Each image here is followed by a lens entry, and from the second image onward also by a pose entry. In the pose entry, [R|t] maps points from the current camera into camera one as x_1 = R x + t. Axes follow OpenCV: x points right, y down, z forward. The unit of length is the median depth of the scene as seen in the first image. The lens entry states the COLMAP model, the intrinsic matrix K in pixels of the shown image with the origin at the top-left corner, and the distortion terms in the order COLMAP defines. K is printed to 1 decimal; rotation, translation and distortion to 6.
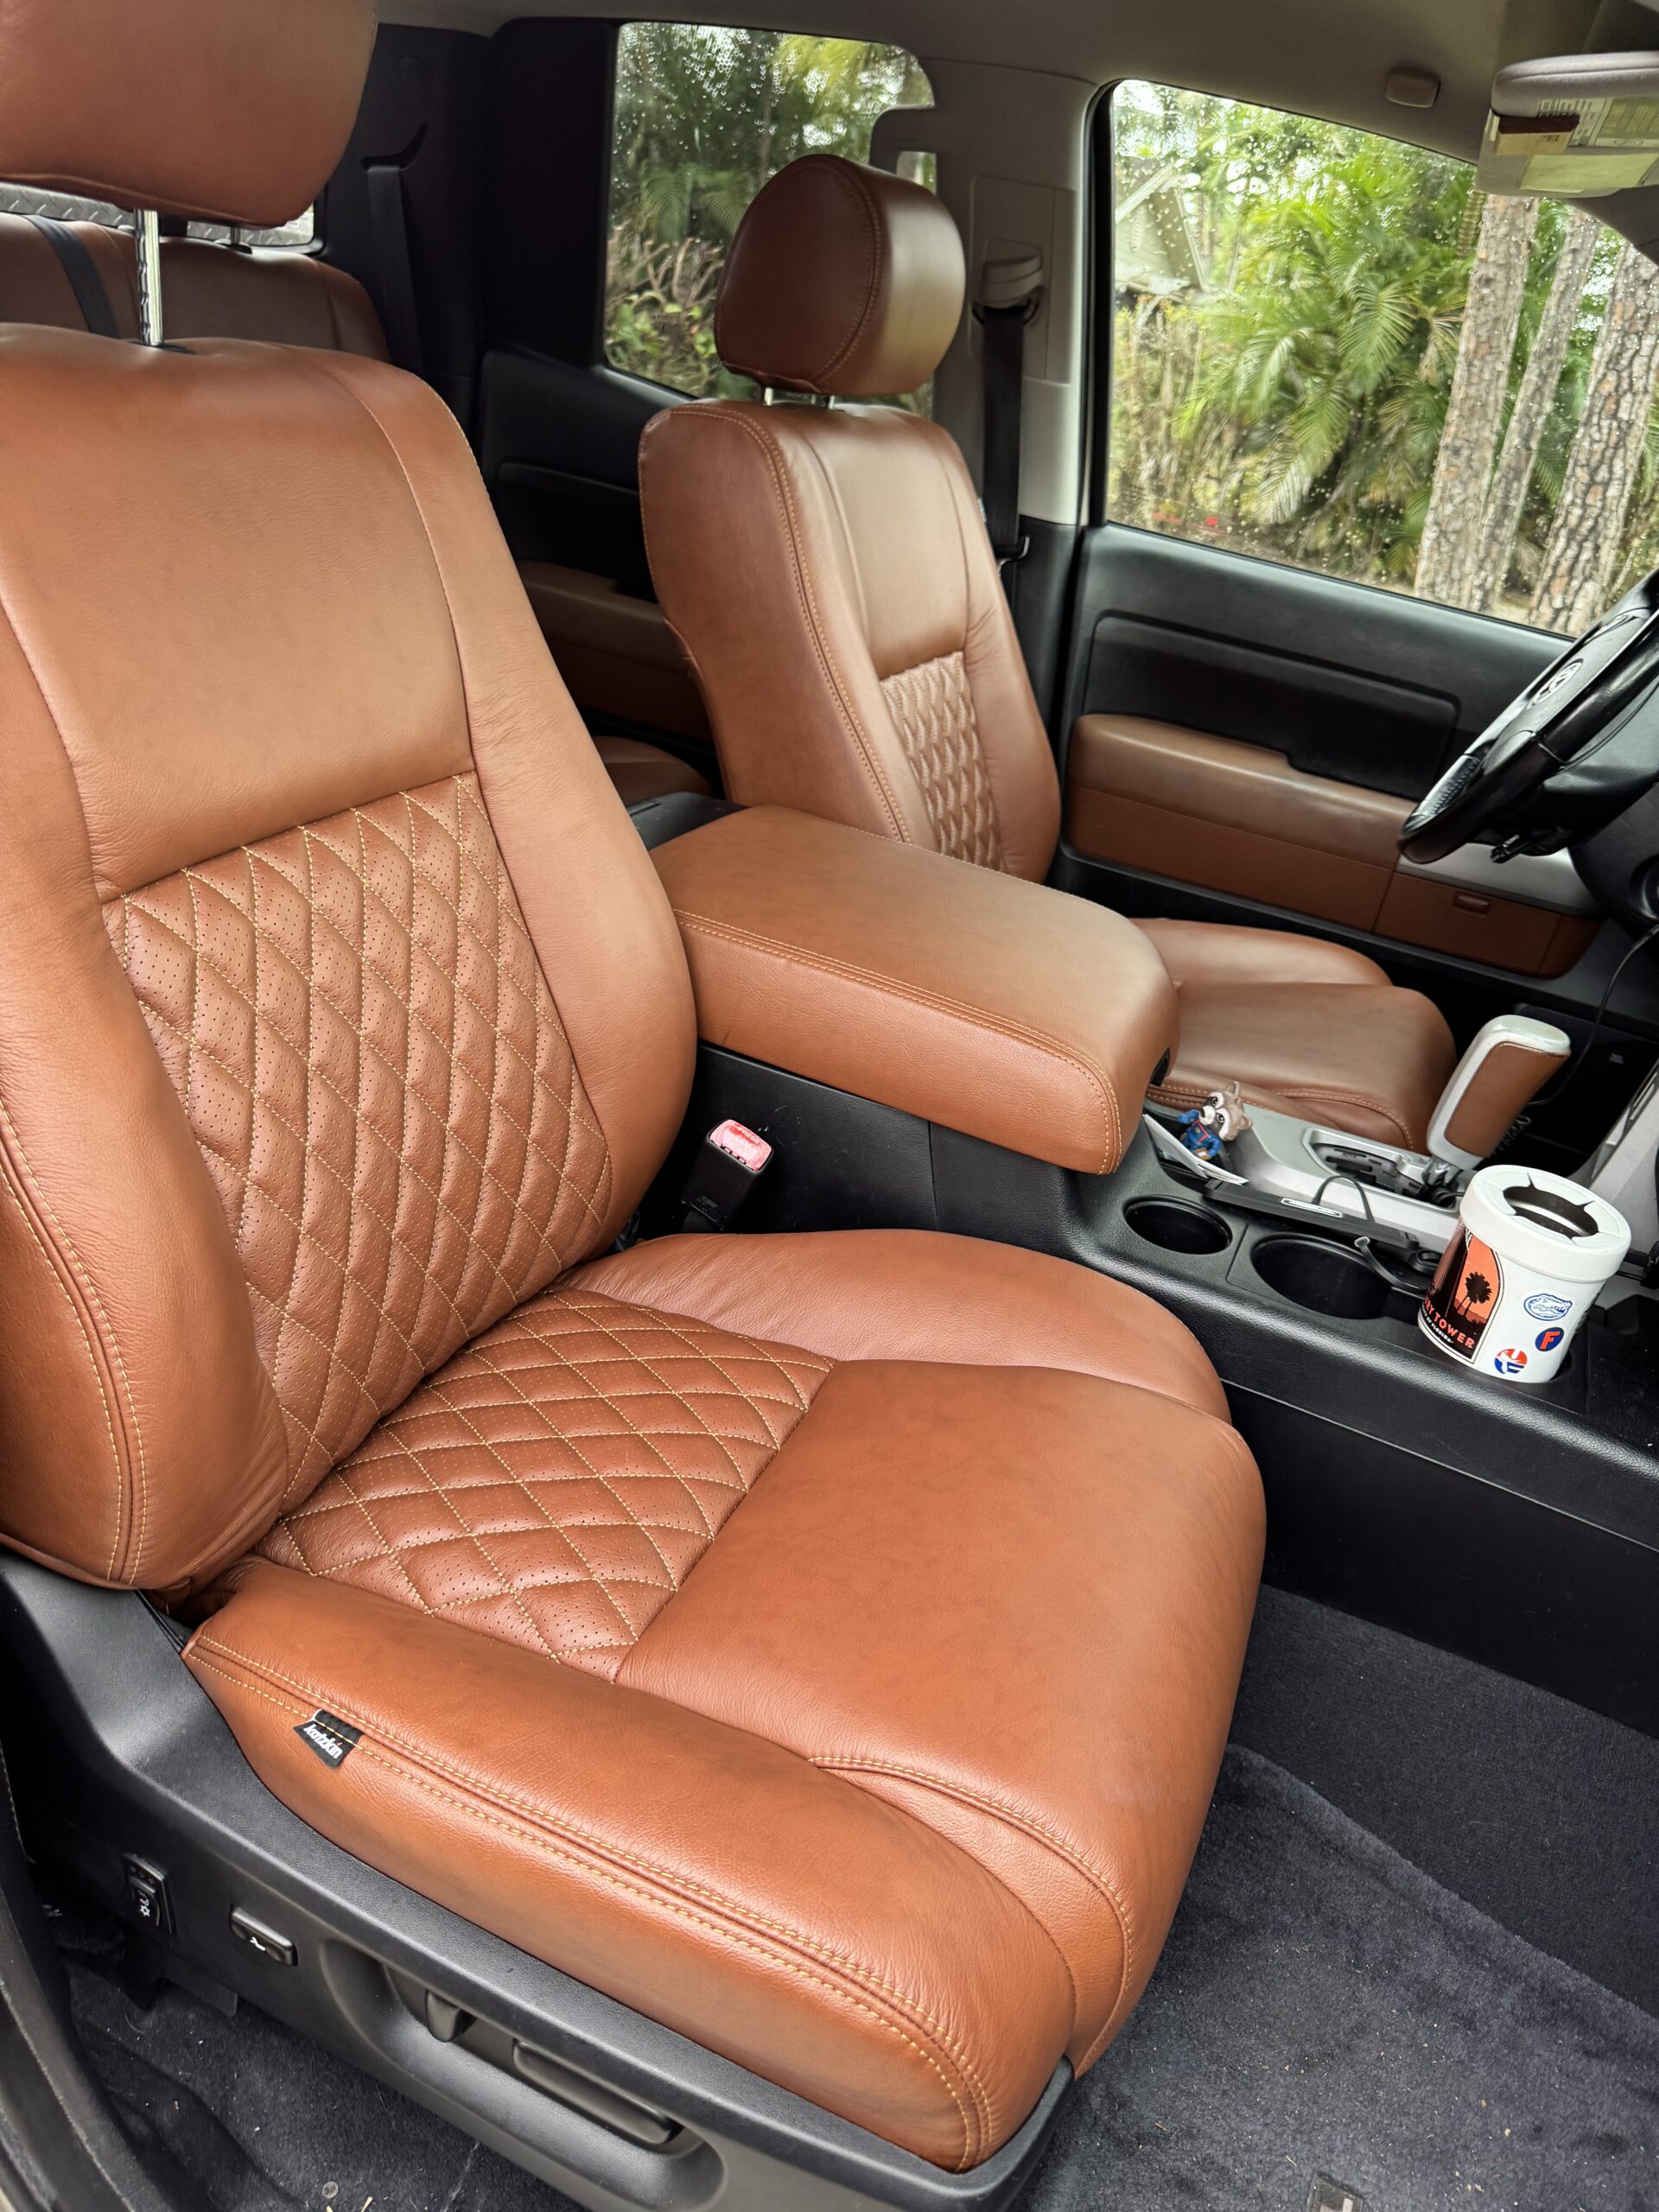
lens RADIAL K [[1580.7, 0, 824.5], [0, 1580.7, 1102.6], [0, 0, 1]] dist [0.009641, -0.031749]
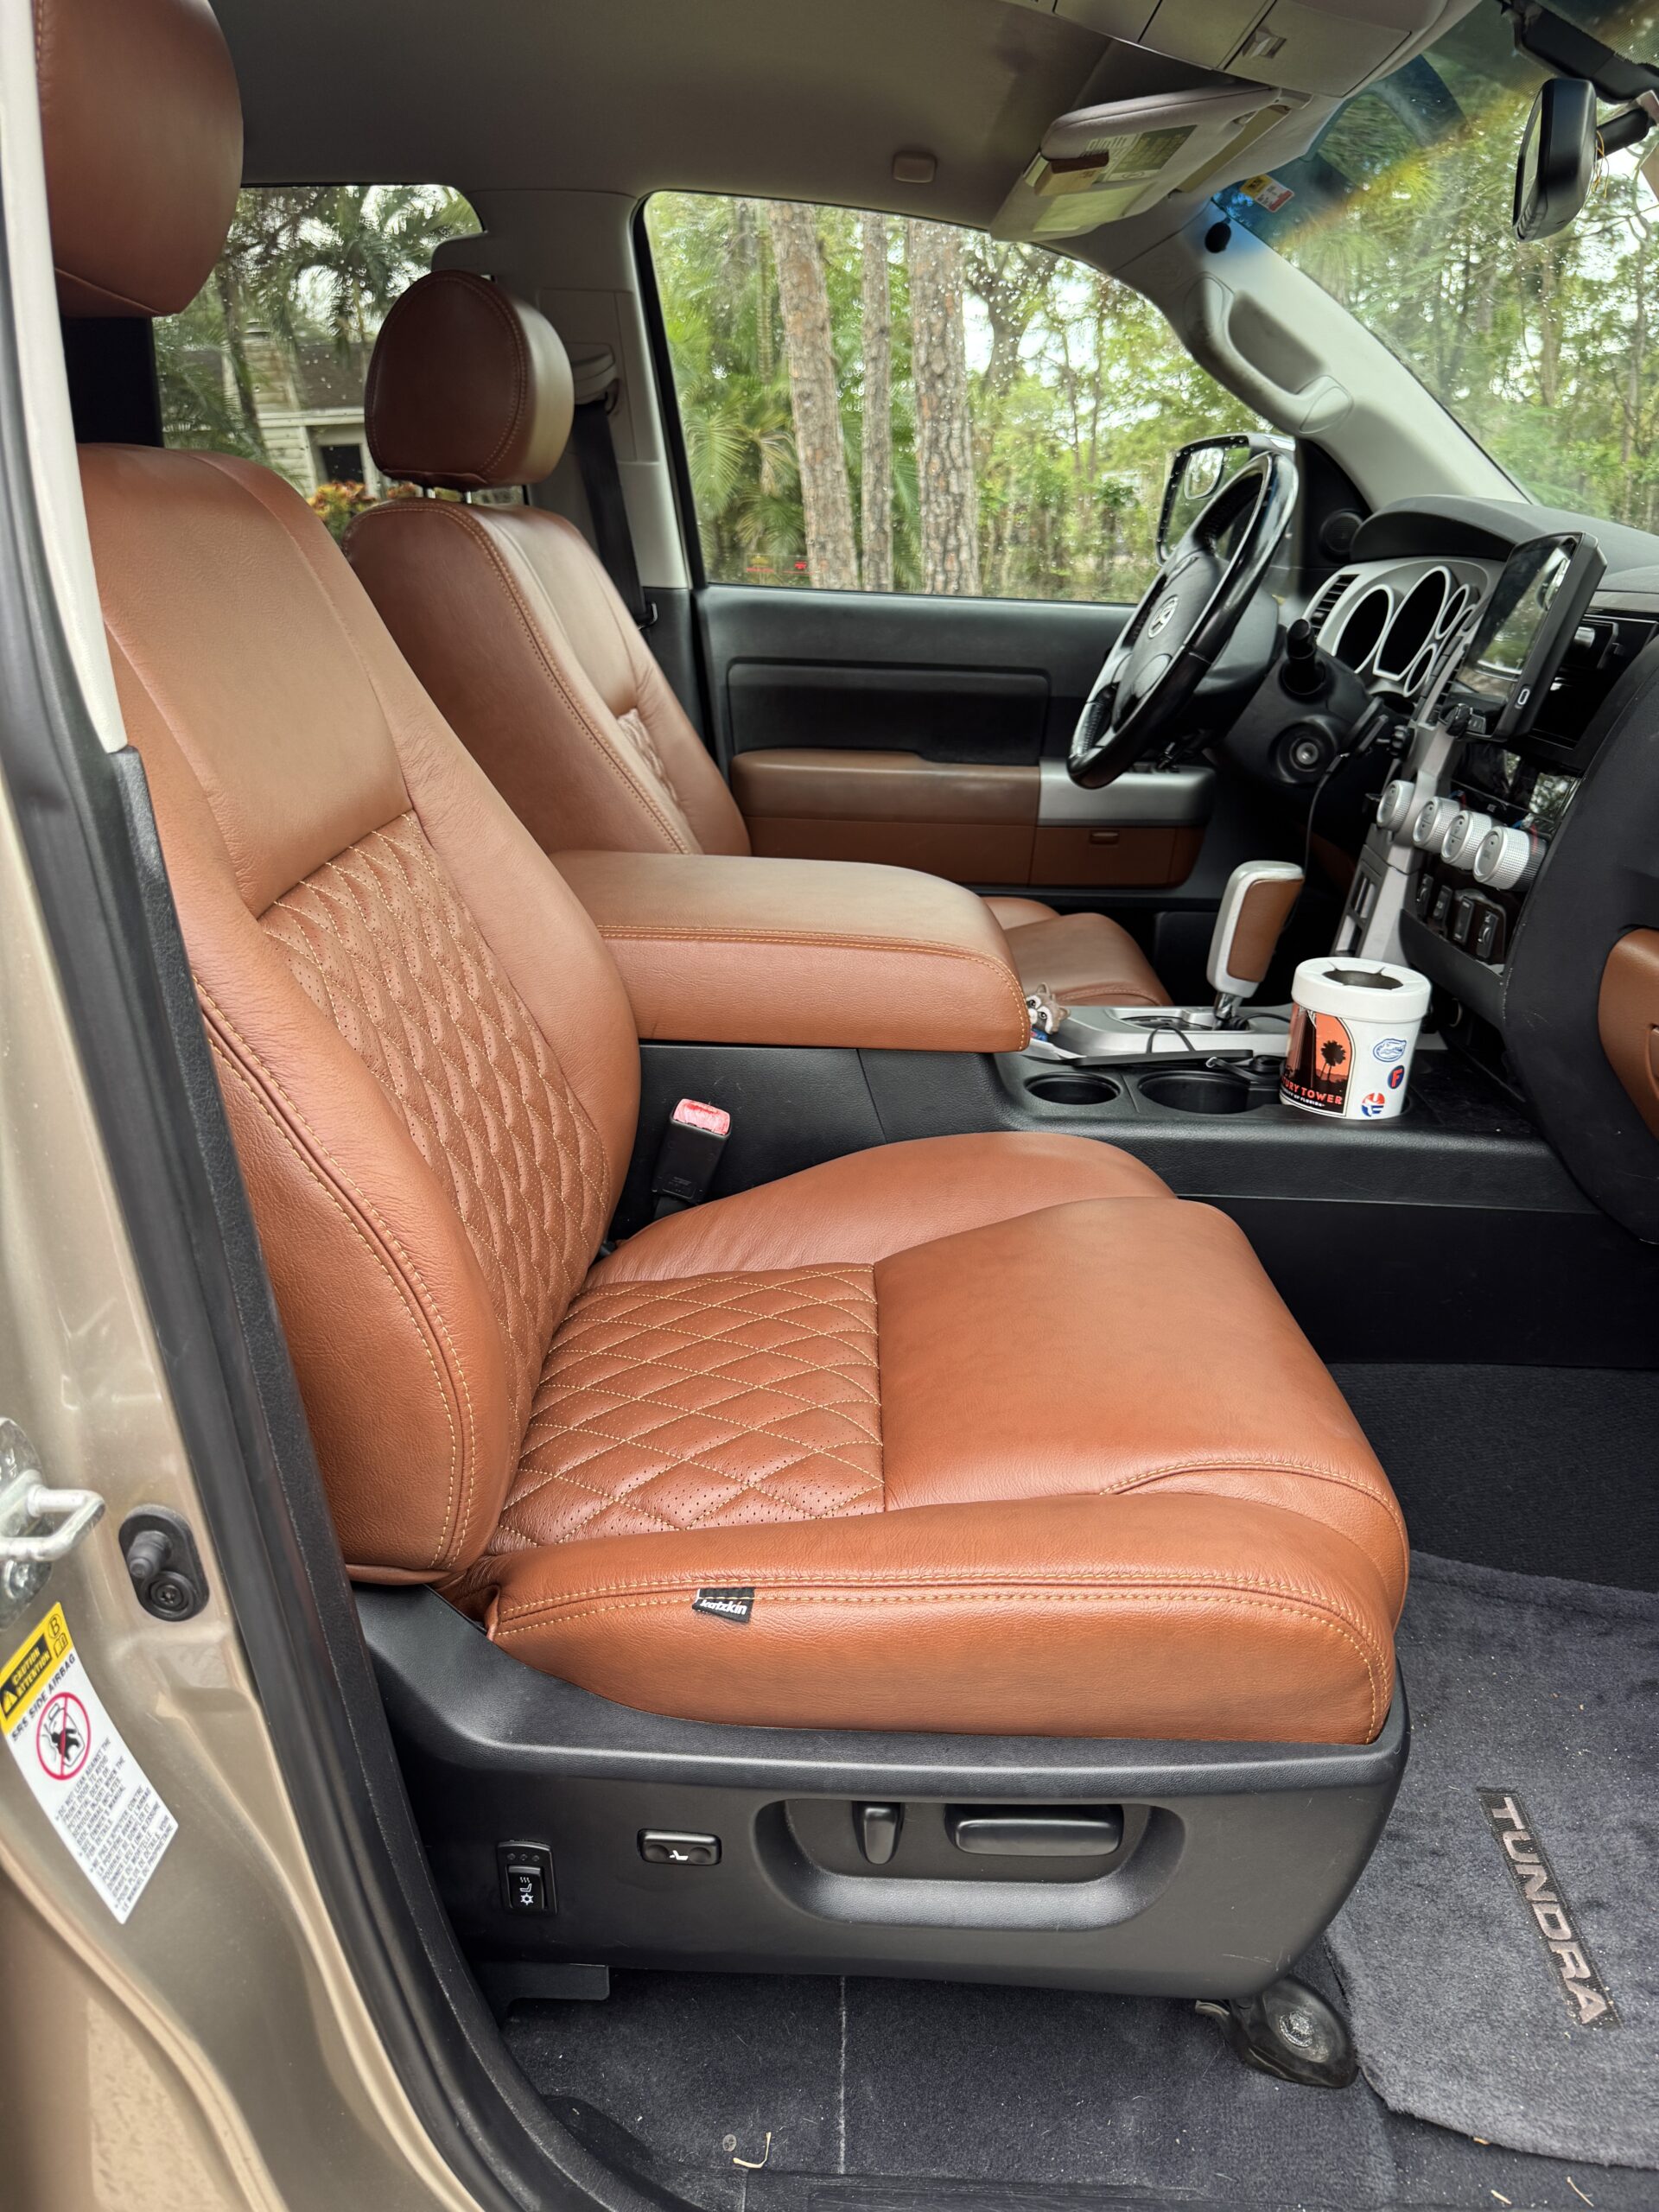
lens RADIAL K [[1580.7, 0, 818.7], [0, 1580.7, 1098.2], [0, 0, 1]] dist [0.009641, -0.031749]
pose [[0.920312, -0.257793, 0.294225, -0.277933], [0.283280, 0.957895, -0.046795, 0.082978], [-0.269774, 0.126414, 0.954590, -0.044014]]
